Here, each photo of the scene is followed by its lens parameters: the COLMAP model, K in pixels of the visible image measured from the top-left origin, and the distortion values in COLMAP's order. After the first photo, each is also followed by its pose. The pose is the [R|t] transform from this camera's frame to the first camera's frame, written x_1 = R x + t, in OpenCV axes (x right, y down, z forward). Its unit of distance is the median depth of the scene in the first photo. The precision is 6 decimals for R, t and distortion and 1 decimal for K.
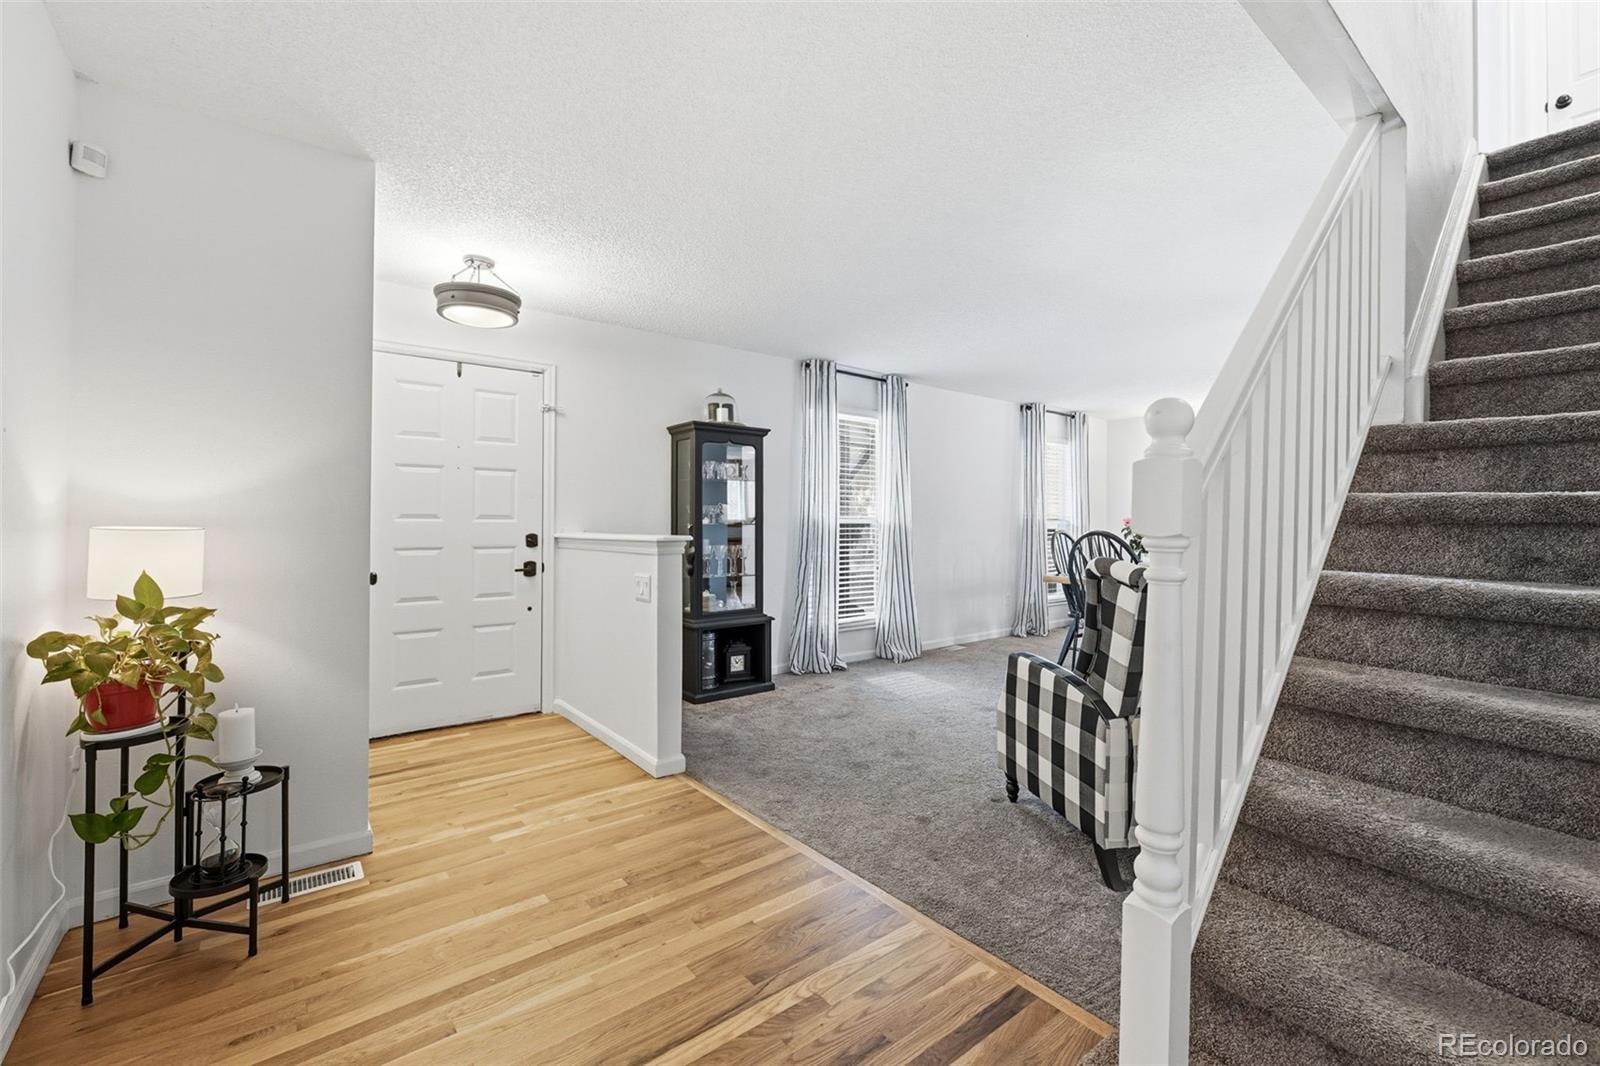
lens RADIAL K [[655.9, 0, 802.8], [0, 655.9, 522.4], [0, 0, 1]] dist [-0.000041, 0.000006]
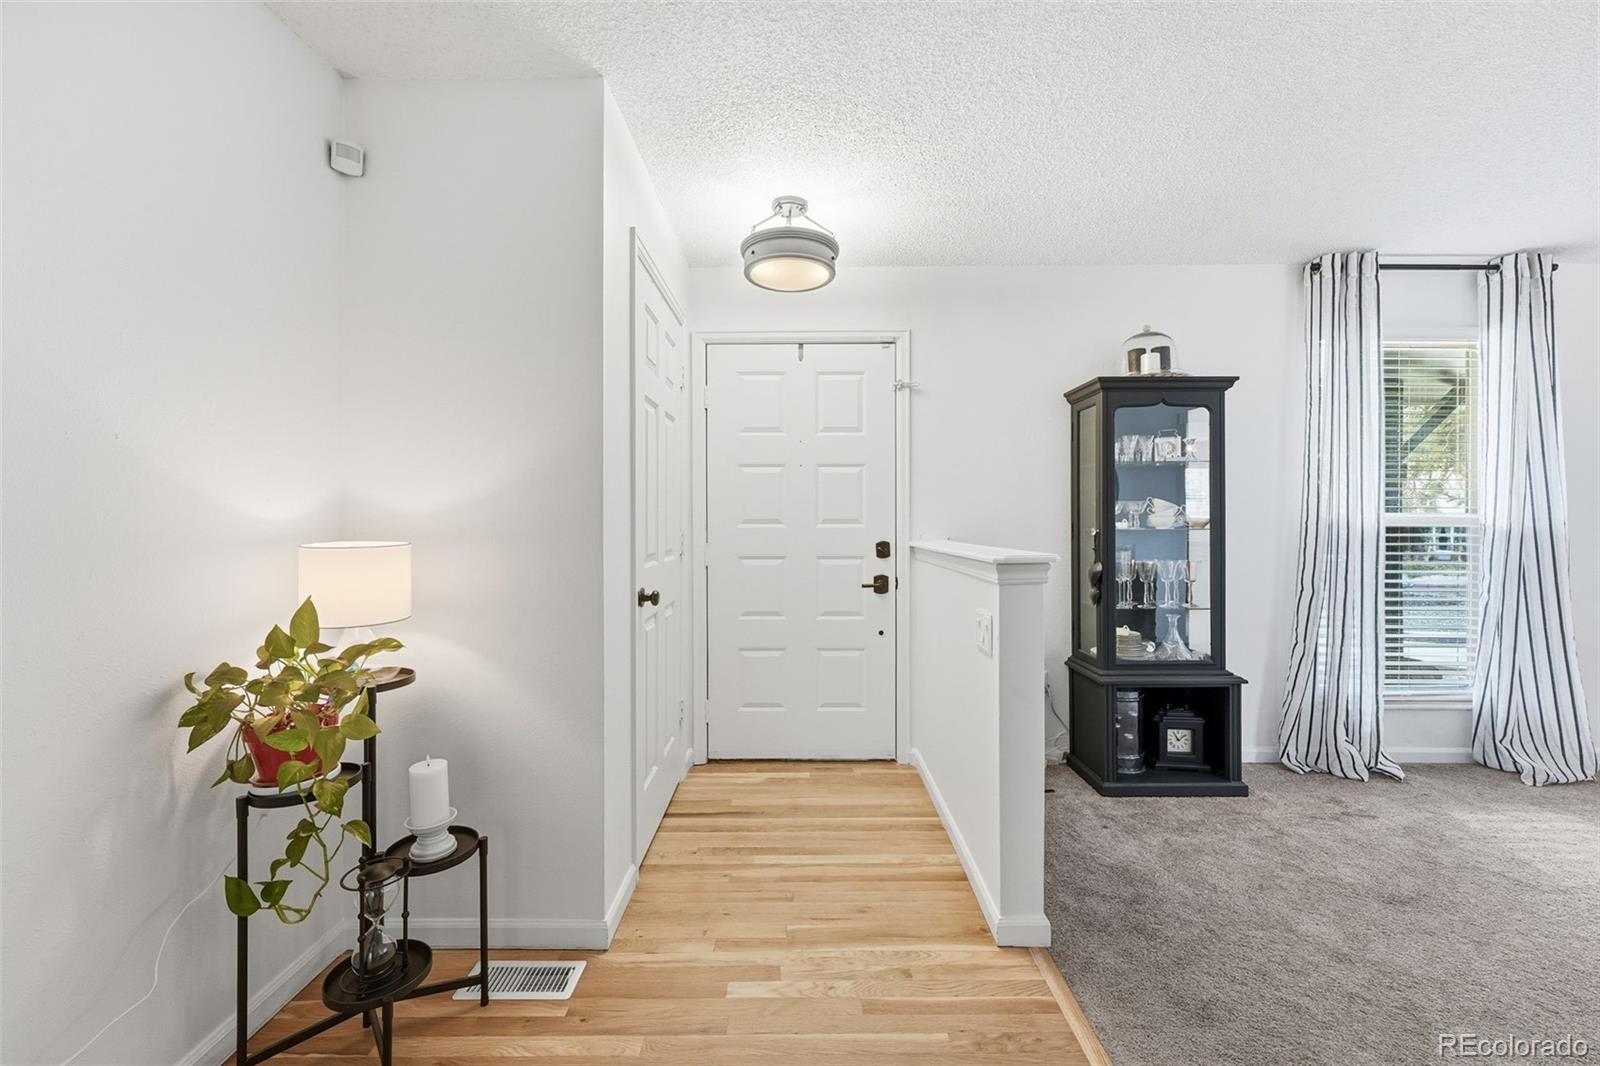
lens RADIAL K [[655.9, 0, 792.5], [0, 655.9, 525.7], [0, 0, 1]] dist [-0.000041, 0.000006]
pose [[0.783045, -0.000979, -0.621964, 0.007170], [0.005938, 0.999965, 0.005902, -0.007949], [0.621937, -0.008315, 0.783023, 0.287937]]
